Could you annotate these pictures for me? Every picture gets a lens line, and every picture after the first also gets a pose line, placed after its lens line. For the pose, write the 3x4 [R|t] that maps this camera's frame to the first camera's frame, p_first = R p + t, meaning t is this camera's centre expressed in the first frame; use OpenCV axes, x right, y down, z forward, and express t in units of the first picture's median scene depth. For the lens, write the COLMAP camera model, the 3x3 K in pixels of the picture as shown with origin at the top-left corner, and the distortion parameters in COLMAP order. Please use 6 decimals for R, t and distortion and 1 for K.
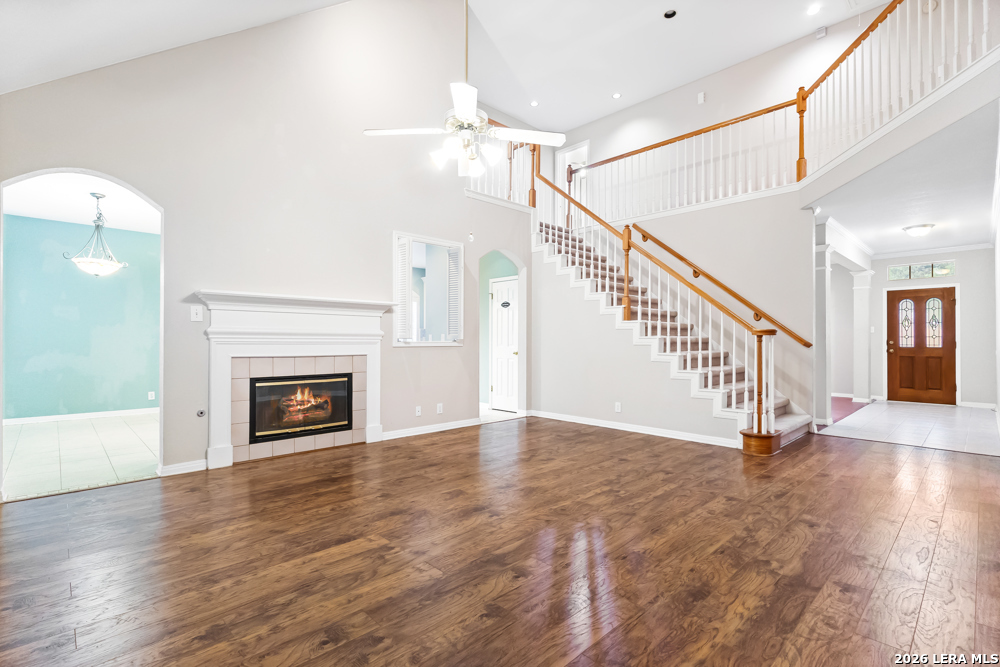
lens RADIAL K [[463.2, 0, 503.2], [0, 463.2, 337.3], [0, 0, 1]] dist [0.000415, 0.000185]
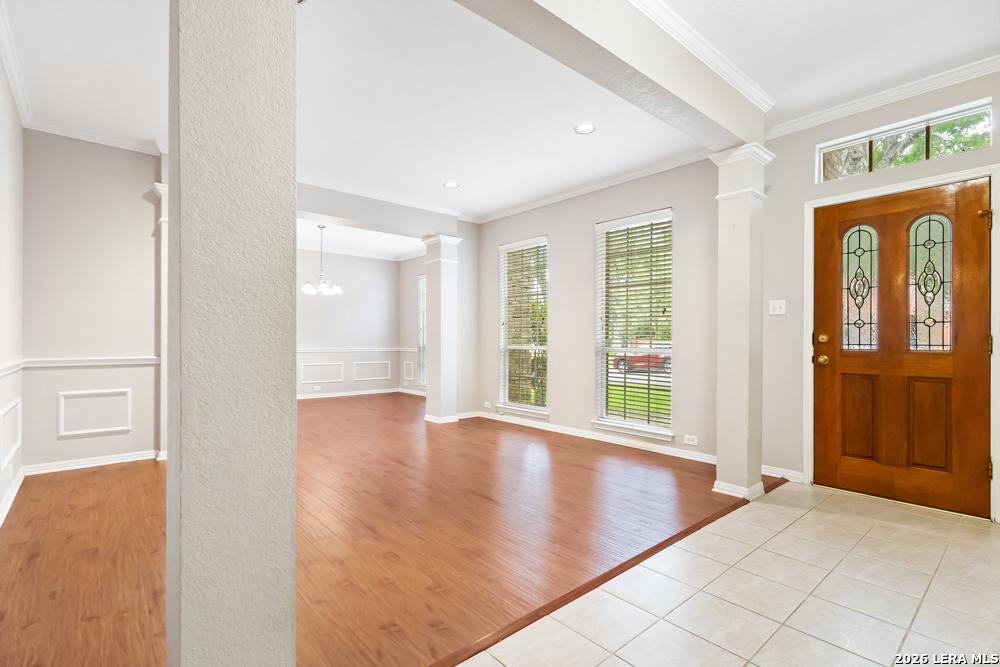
lens RADIAL K [[472.0, 0, 502.9], [0, 472.0, 337.2], [0, 0, 1]] dist [0.000125, 0.000367]
pose [[0.999026, 0.001791, -0.044094, 0.611699], [-0.001477, 0.999973, 0.007157, 0.008235], [0.044106, -0.007085, 0.999002, 0.615697]]
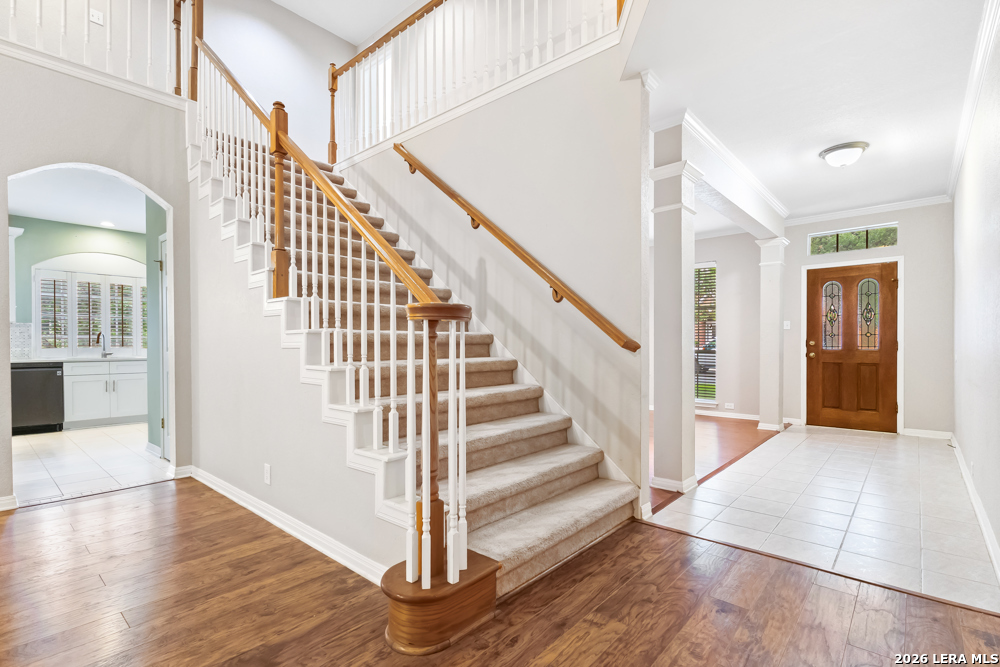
lens RADIAL K [[468.3, 0, 503.5], [0, 468.3, 346.1], [0, 0, 1]] dist [0.000465, 0.000328]
pose [[0.996723, -0.003525, 0.080812, 0.327085], [0.002524, 0.999919, 0.012486, 0.006016], [-0.080849, -0.012241, 0.996651, 0.343155]]
